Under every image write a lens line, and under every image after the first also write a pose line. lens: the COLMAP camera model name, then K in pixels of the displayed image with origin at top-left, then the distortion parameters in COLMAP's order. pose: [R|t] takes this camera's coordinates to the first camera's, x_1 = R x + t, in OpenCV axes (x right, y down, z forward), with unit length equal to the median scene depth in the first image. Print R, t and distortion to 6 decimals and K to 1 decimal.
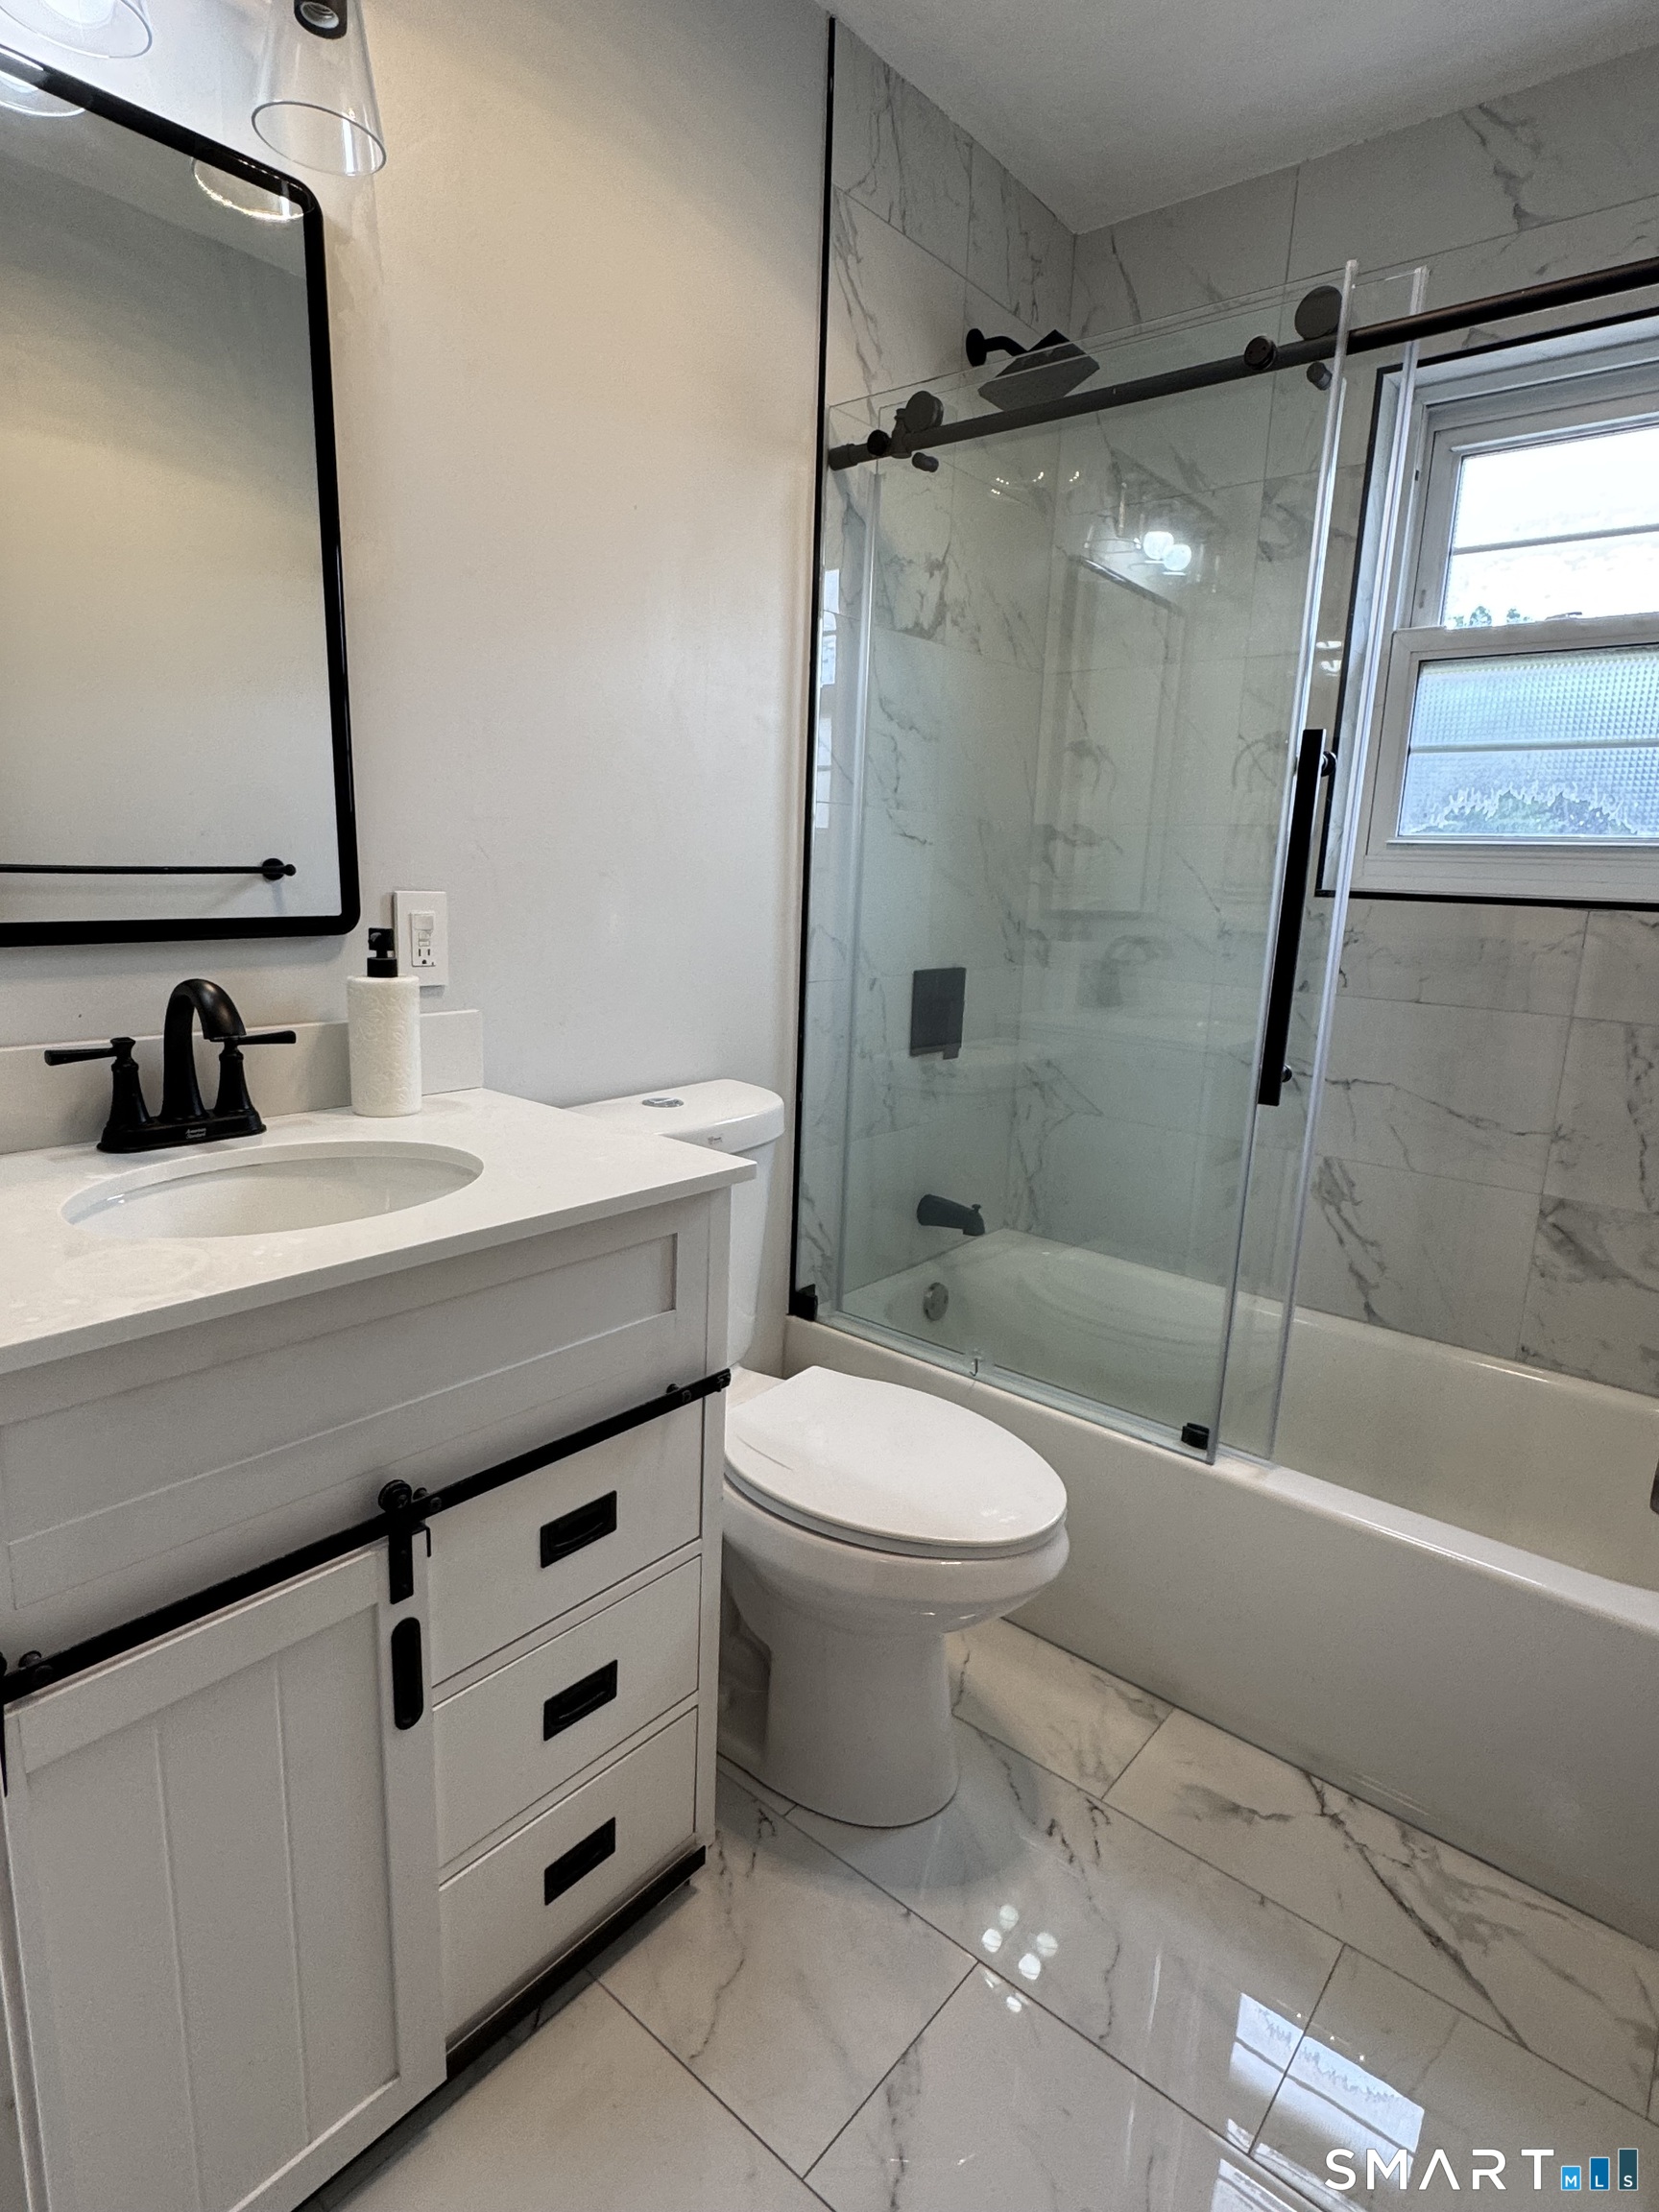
lens RADIAL K [[1167.5, 0, 831.8], [0, 1167.5, 1098.6], [0, 0, 1]] dist [0.006231, -0.001609]
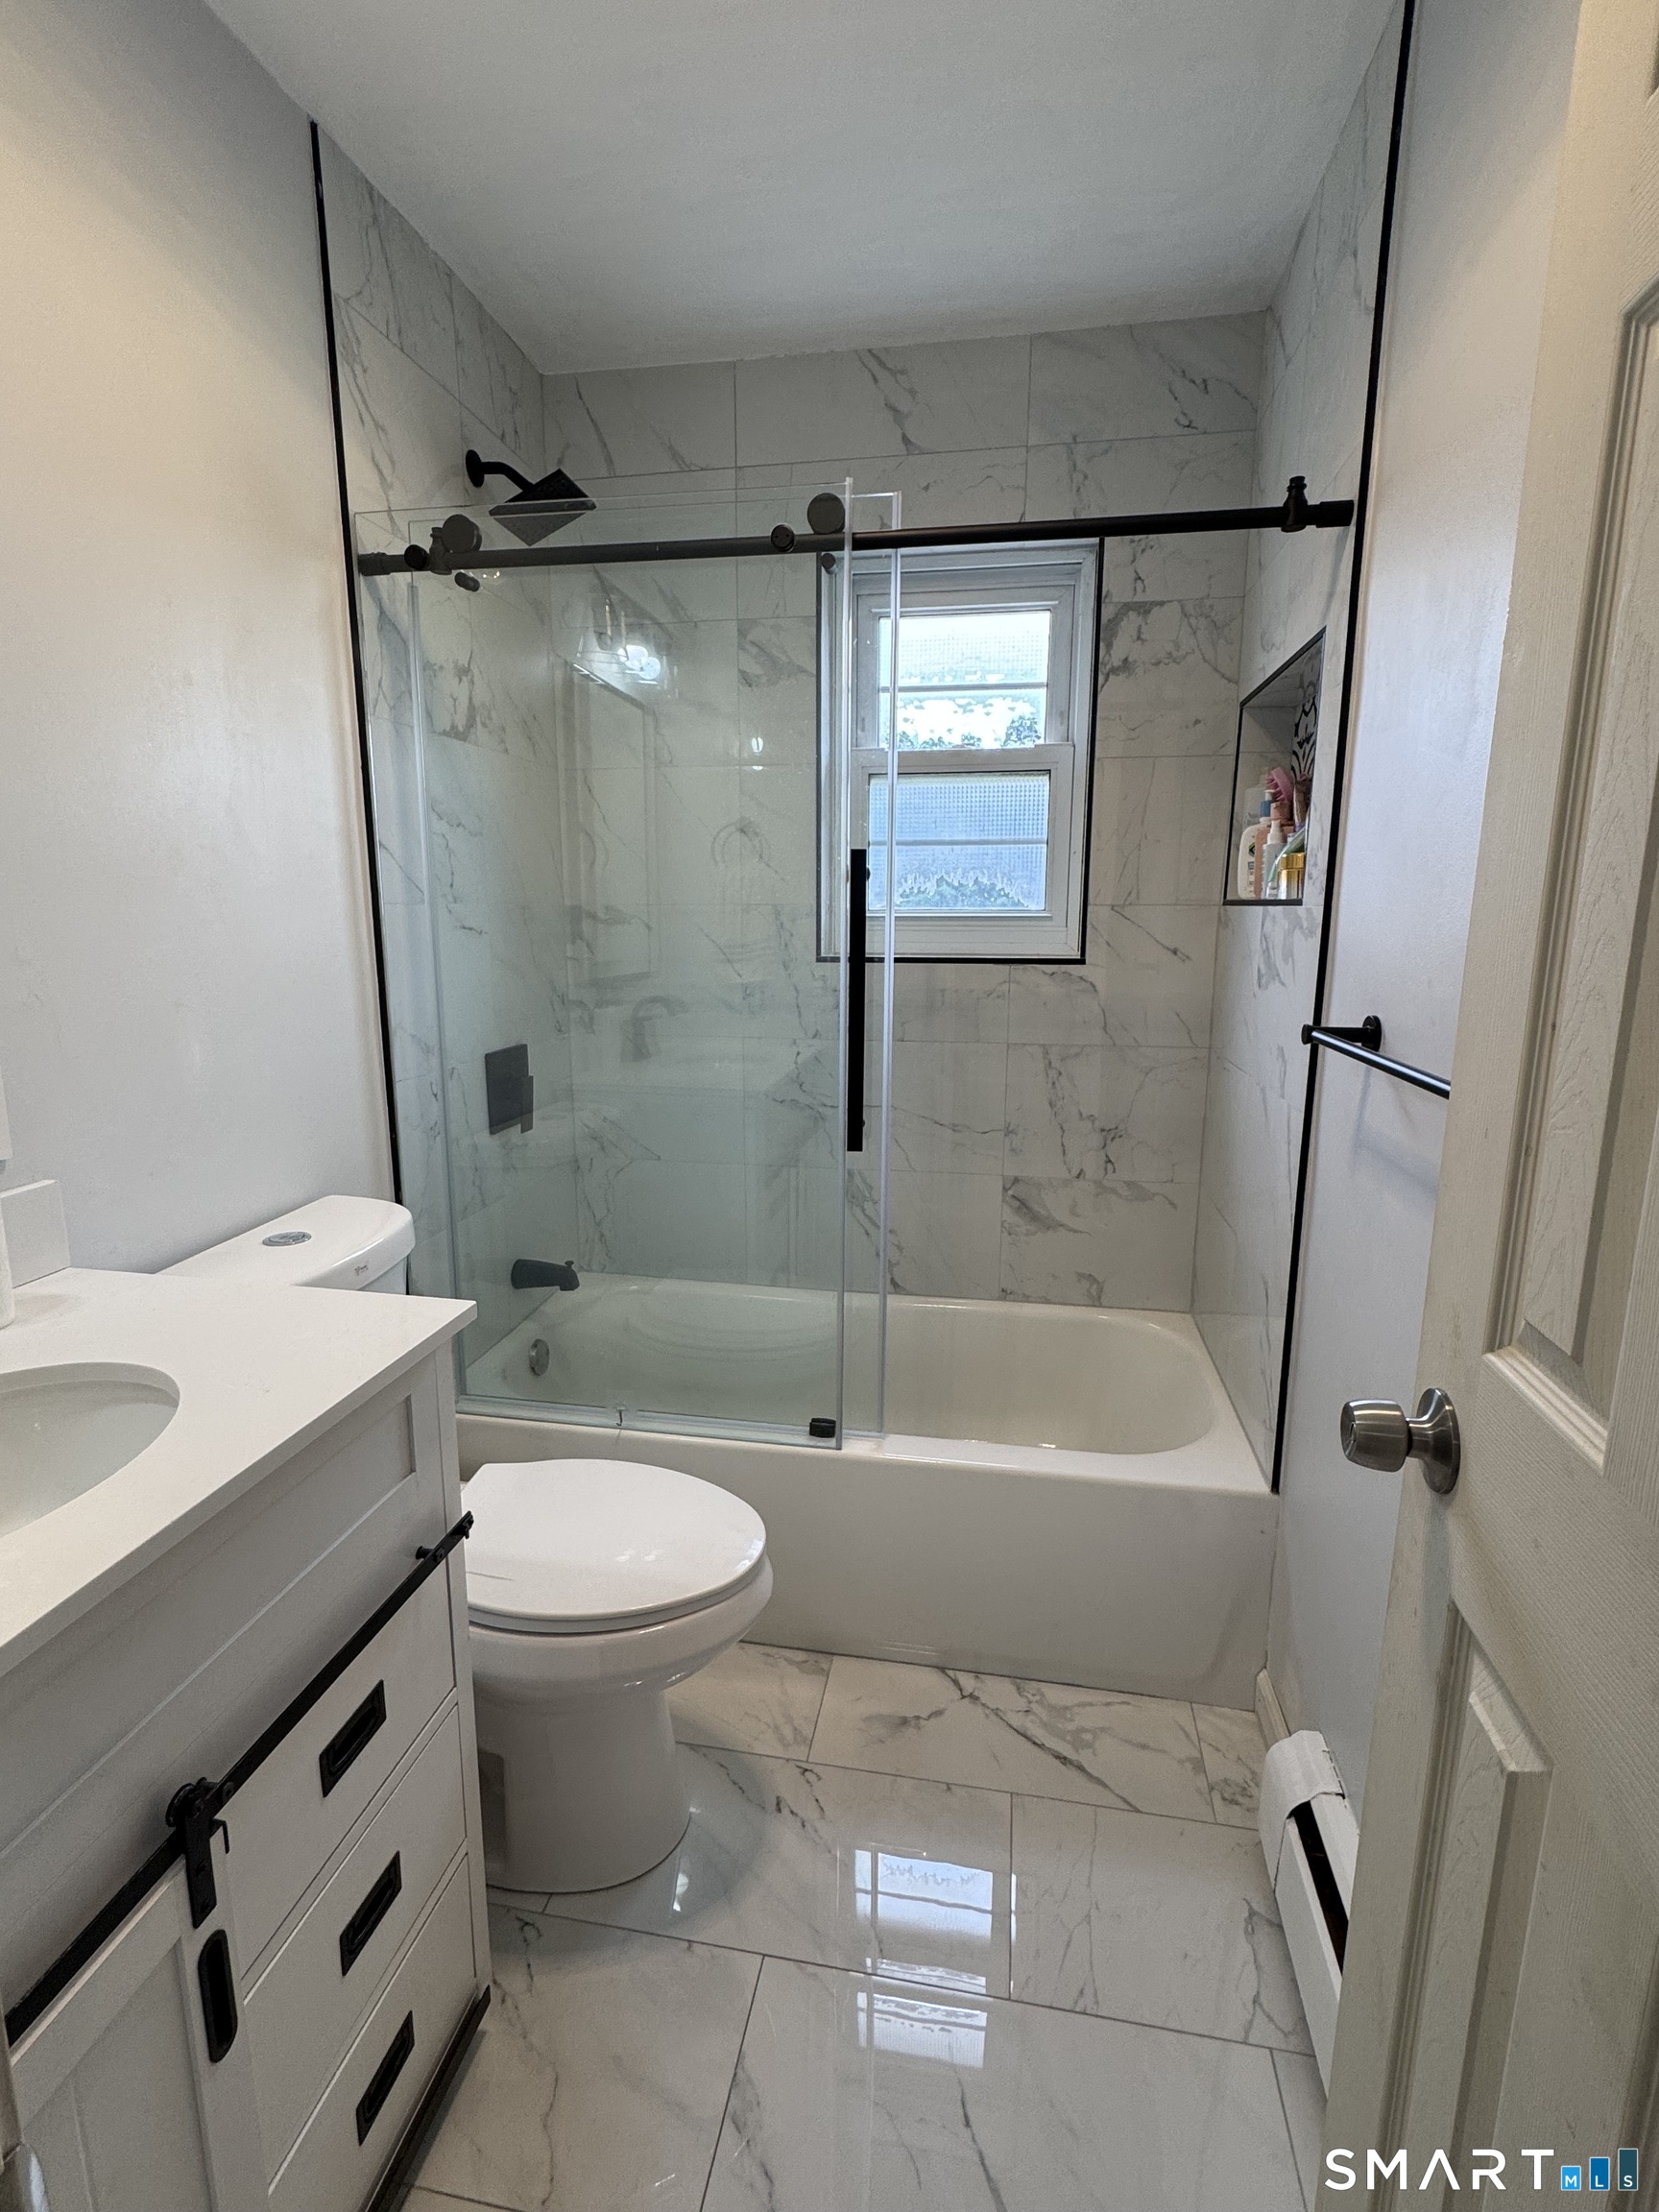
lens RADIAL K [[1037.1, 0, 824.9], [0, 1037.1, 1101.7], [0, 0, 1]] dist [0.003756, -0.000084]
pose [[0.870129, -0.127852, 0.475951, -0.138823], [0.128822, 0.991191, 0.030747, -0.070133], [-0.475689, 0.034559, 0.878934, 0.048722]]
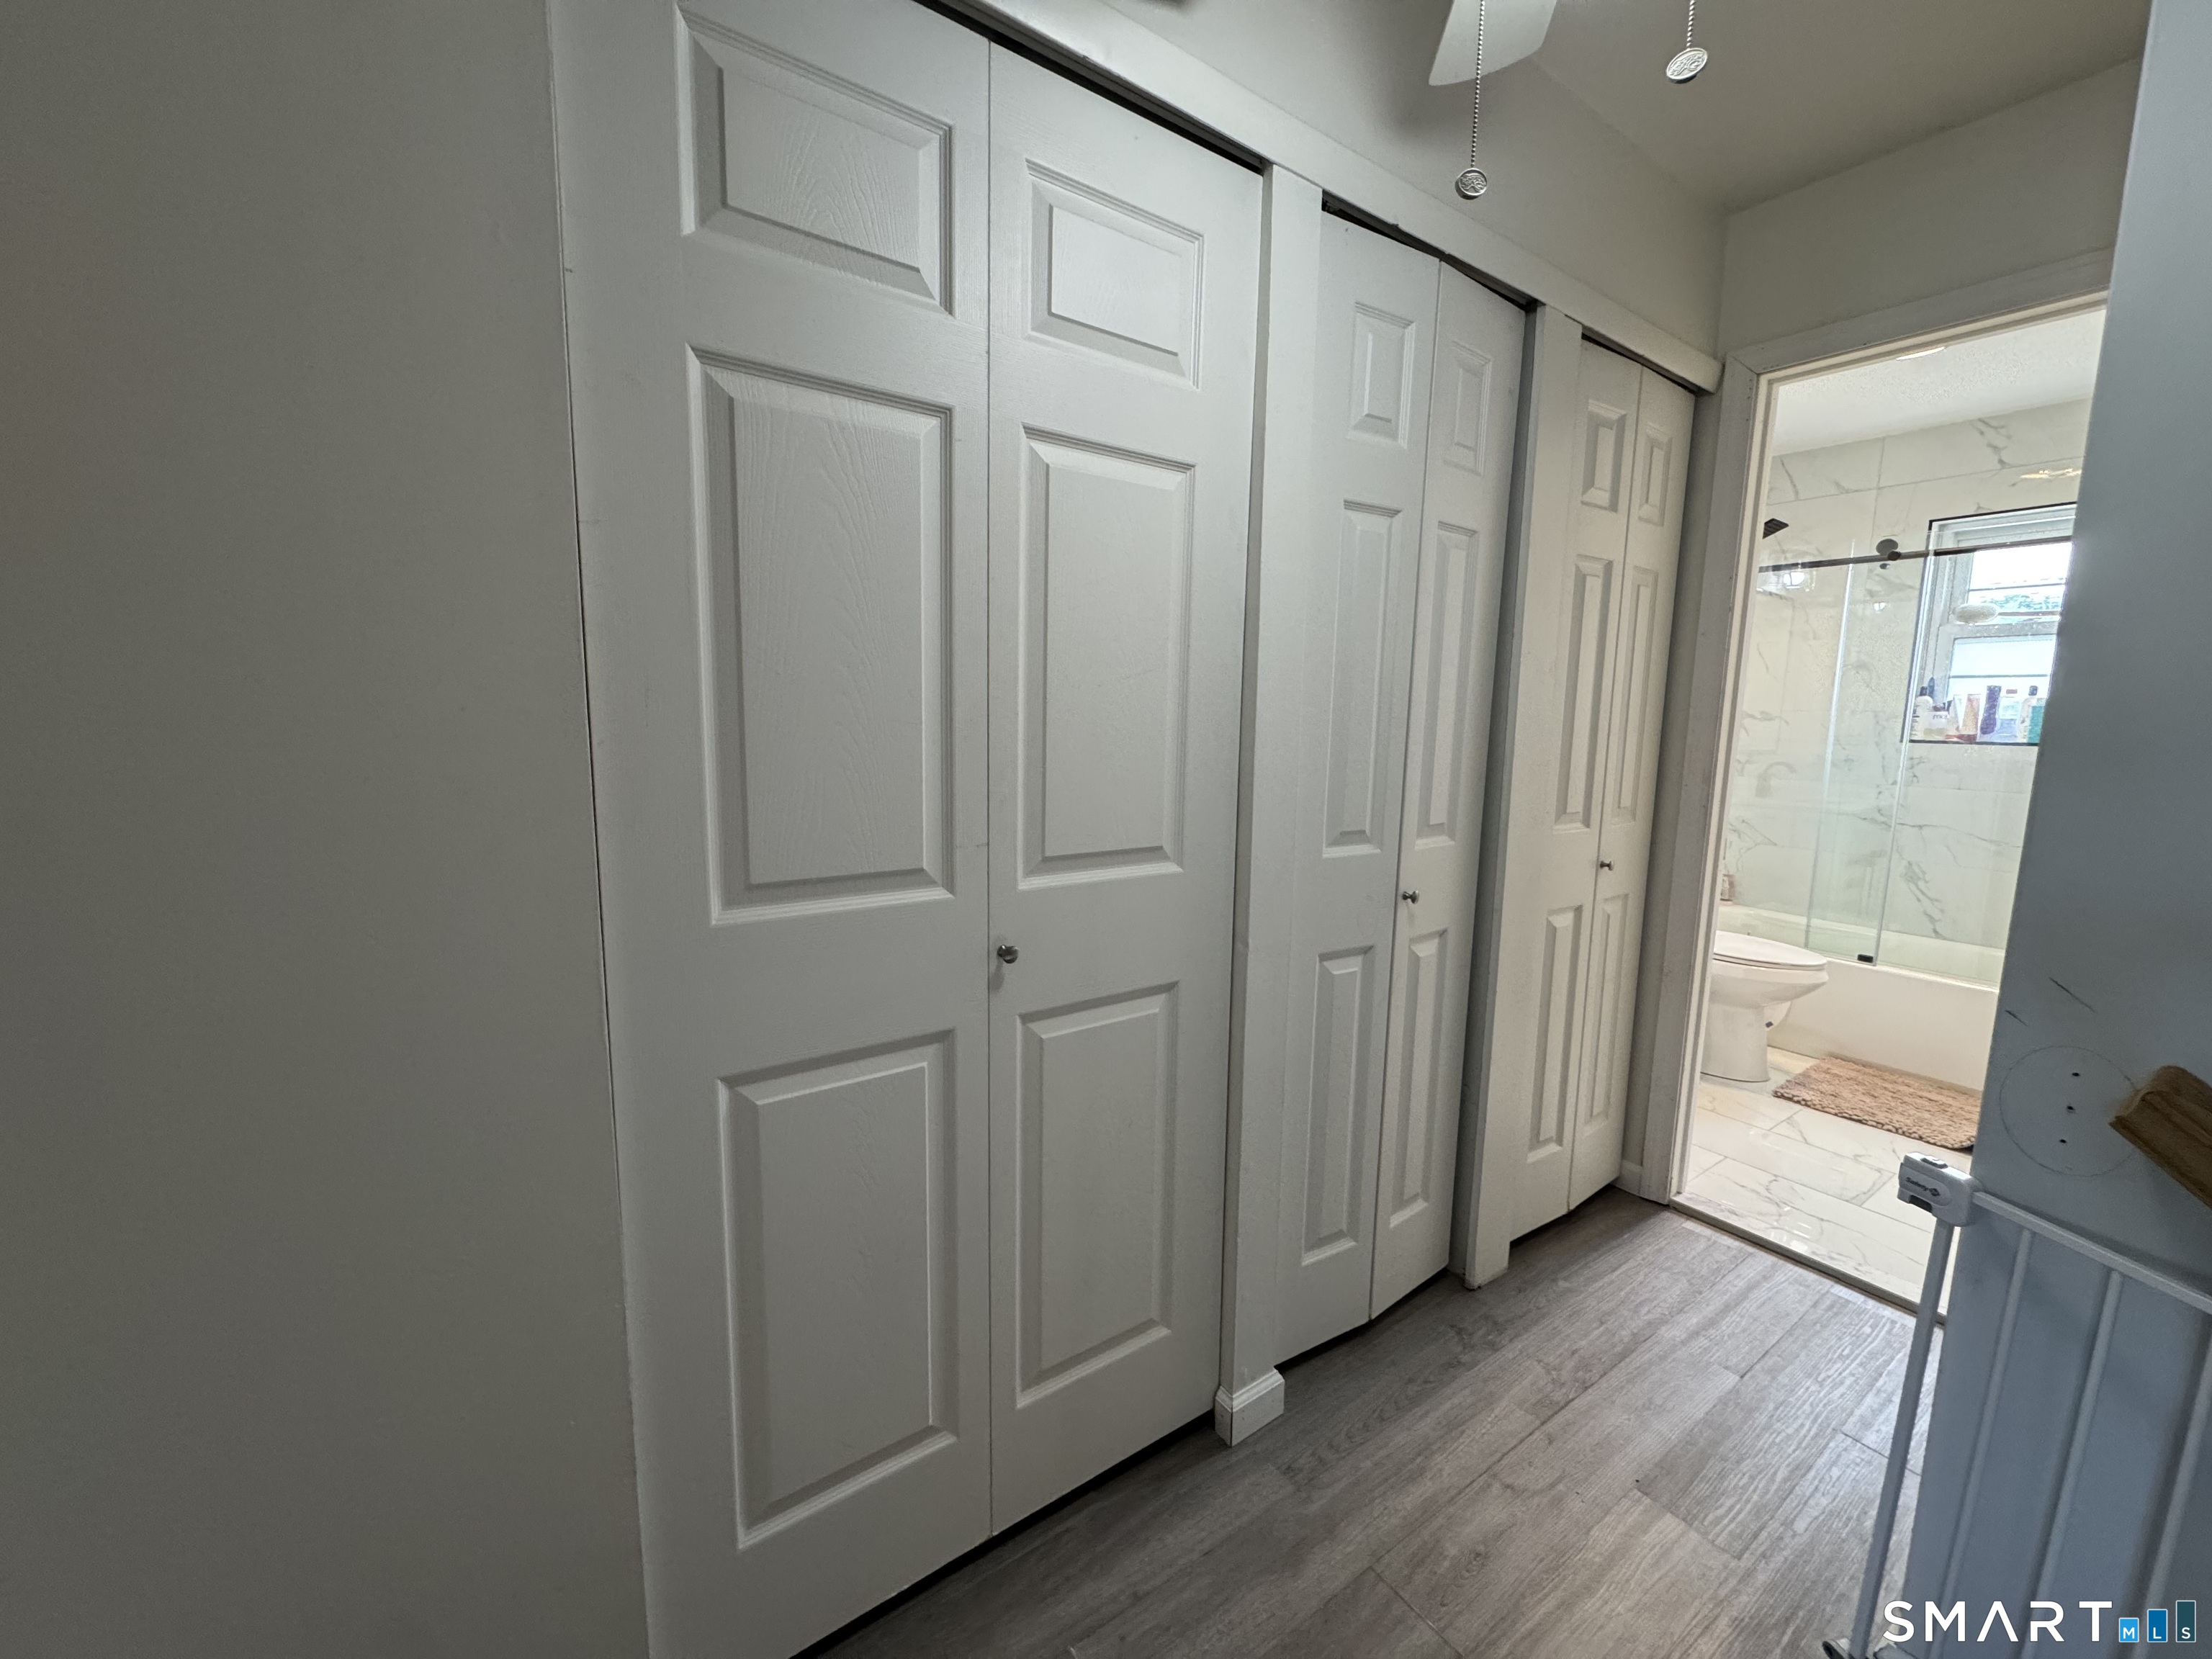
lens RADIAL K [[883.9, 0, 1104.5], [0, 883.9, 829.4], [0, 0, 1]] dist [-0.000746, 0.000278]
pose [[0.965476, 0.008537, -0.260351, -0.713289], [-0.027441, 0.997235, -0.069061, 0.175532], [0.259042, 0.073821, 0.963041, -1.168409]]
